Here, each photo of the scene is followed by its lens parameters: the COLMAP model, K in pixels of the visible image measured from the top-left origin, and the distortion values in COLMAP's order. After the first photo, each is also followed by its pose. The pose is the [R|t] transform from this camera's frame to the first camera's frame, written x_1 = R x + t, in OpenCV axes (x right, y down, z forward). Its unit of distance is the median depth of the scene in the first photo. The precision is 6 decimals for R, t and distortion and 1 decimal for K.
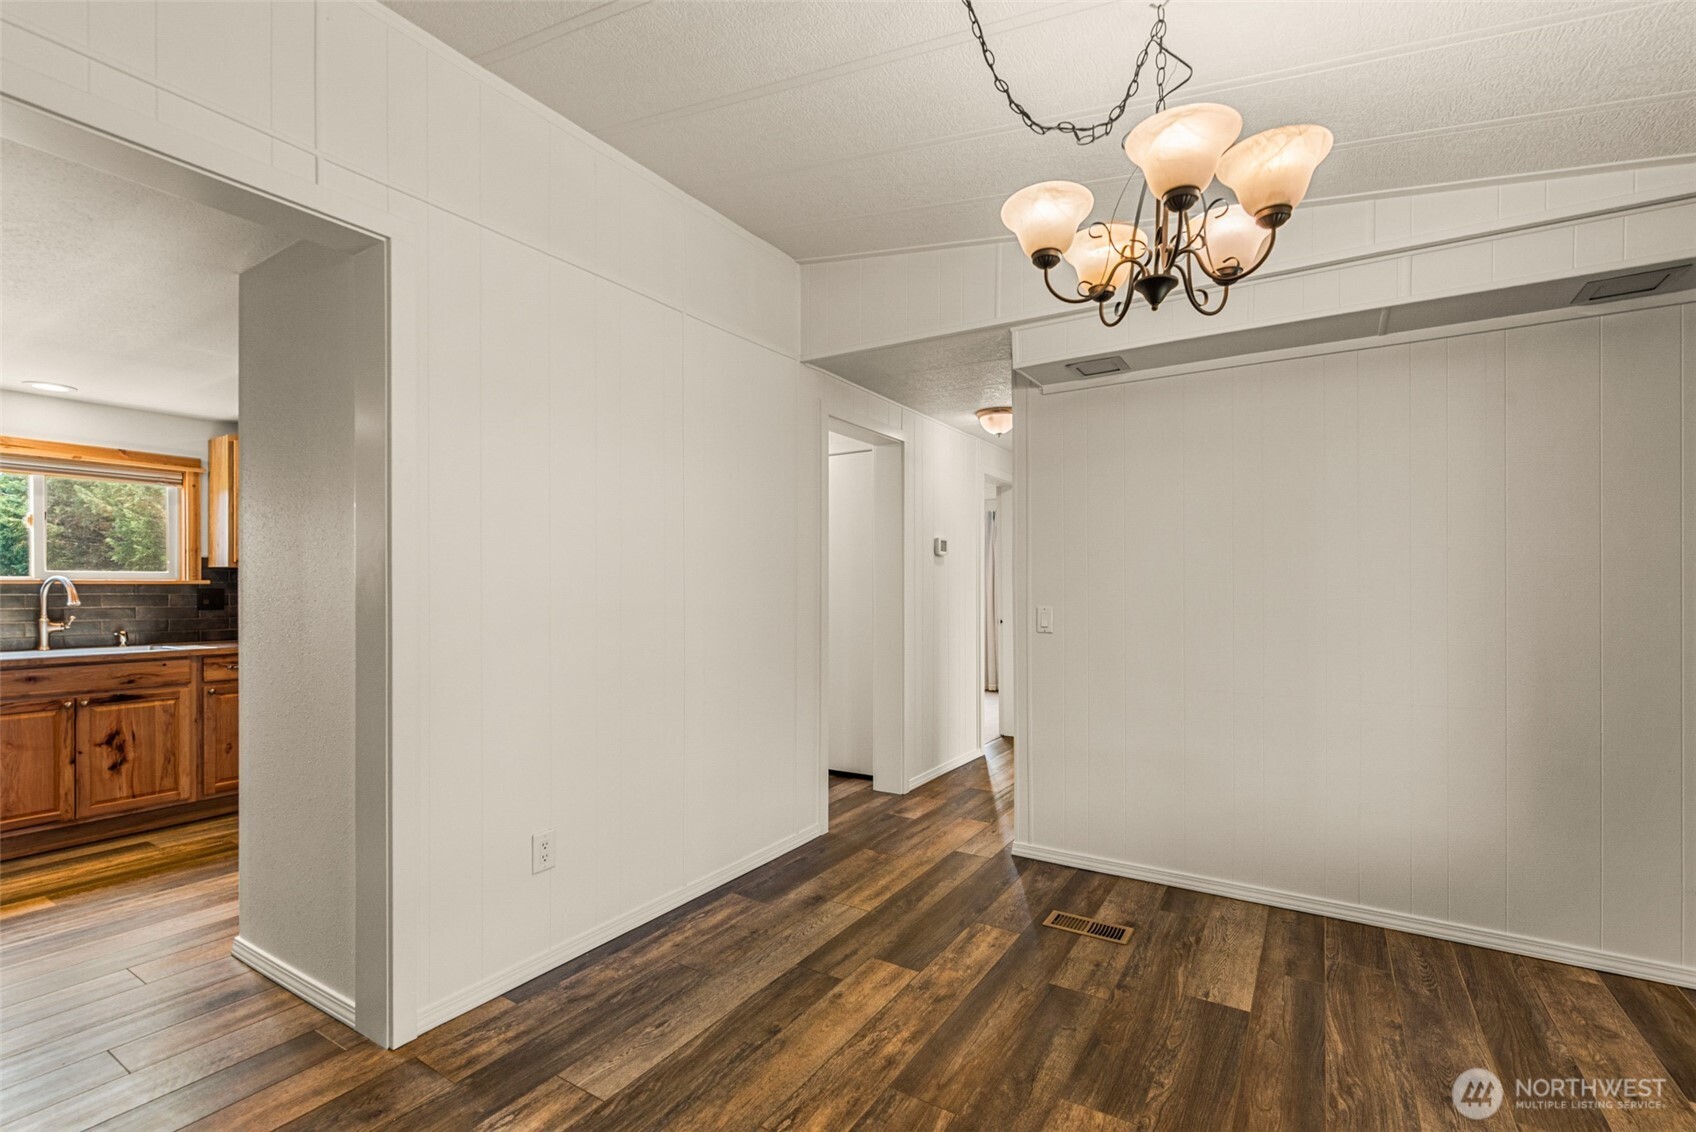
lens RADIAL K [[740.7, 0, 879.9], [0, 740.7, 587.4], [0, 0, 1]] dist [0.000991, 0.000329]
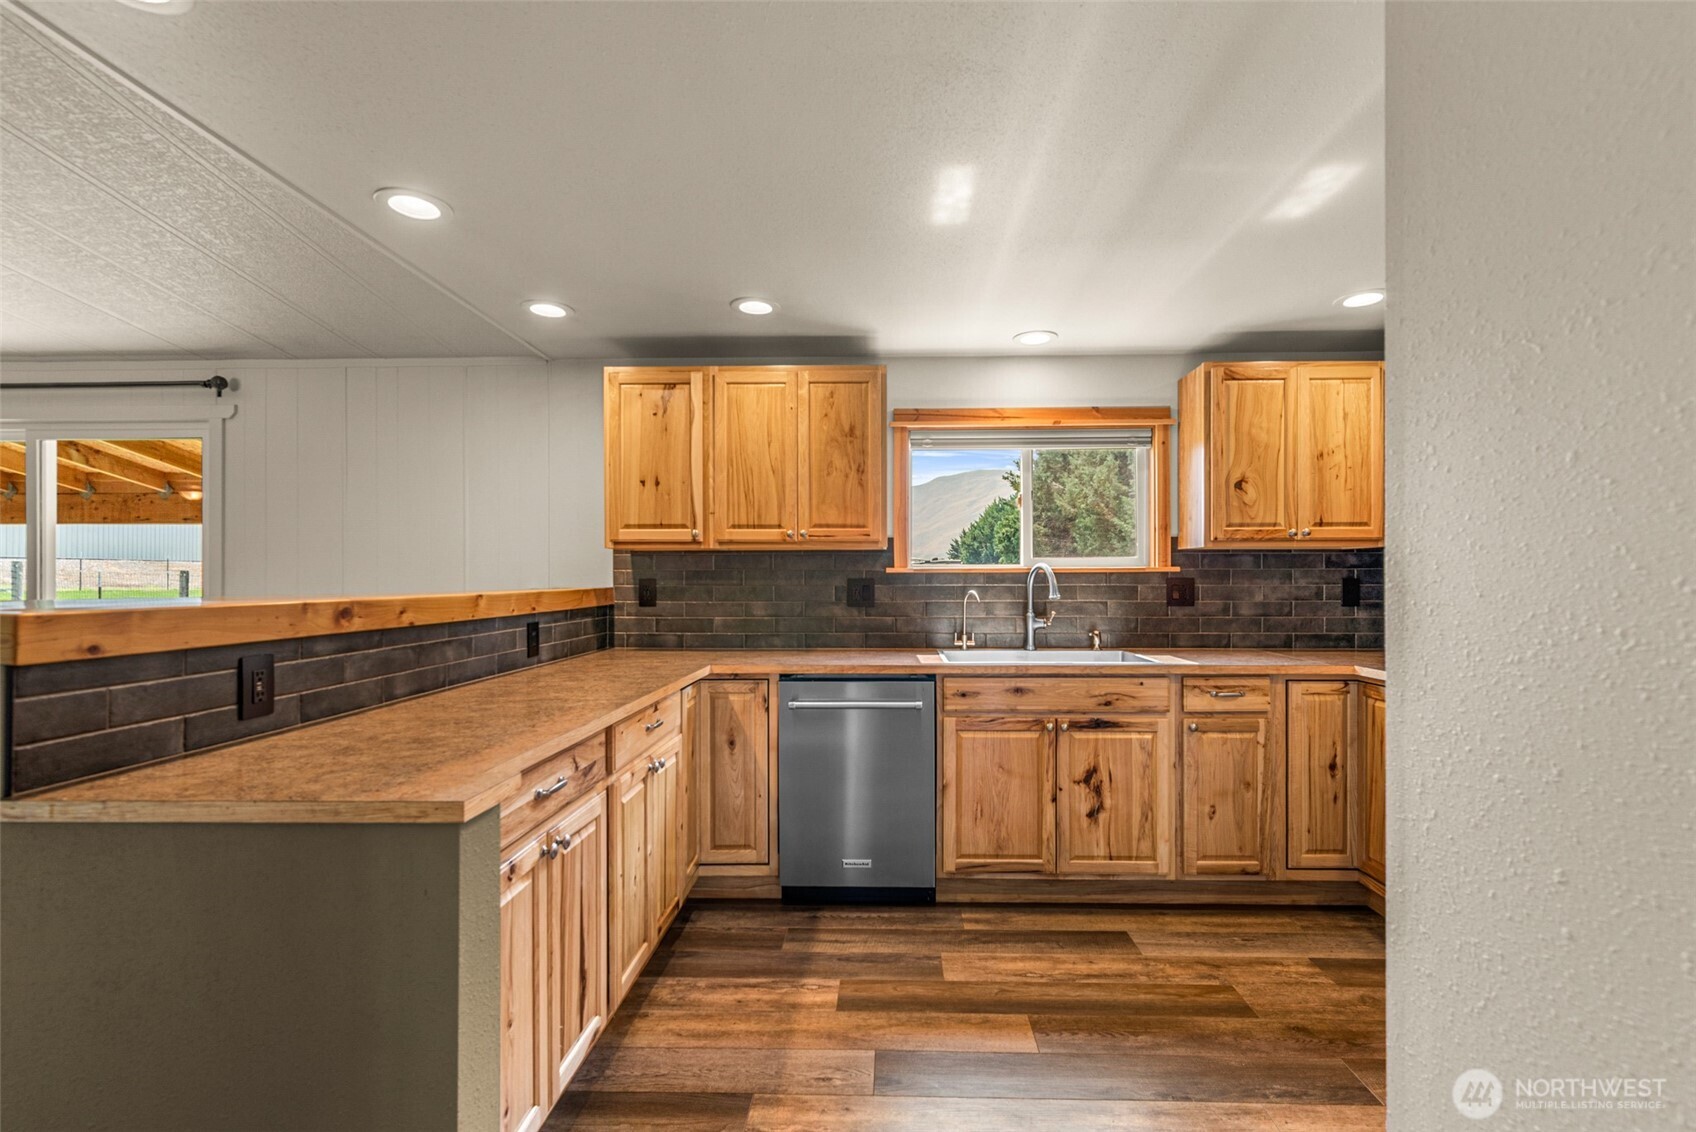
lens RADIAL K [[740.7, 0, 879.9], [0, 740.7, 587.4], [0, 0, 1]] dist [0.000991, 0.000329]
pose [[0.495944, 0.014362, -0.868236, -0.470294], [0.003194, 0.999826, 0.018364, -0.003899], [0.868349, -0.011881, 0.495812, 0.425568]]
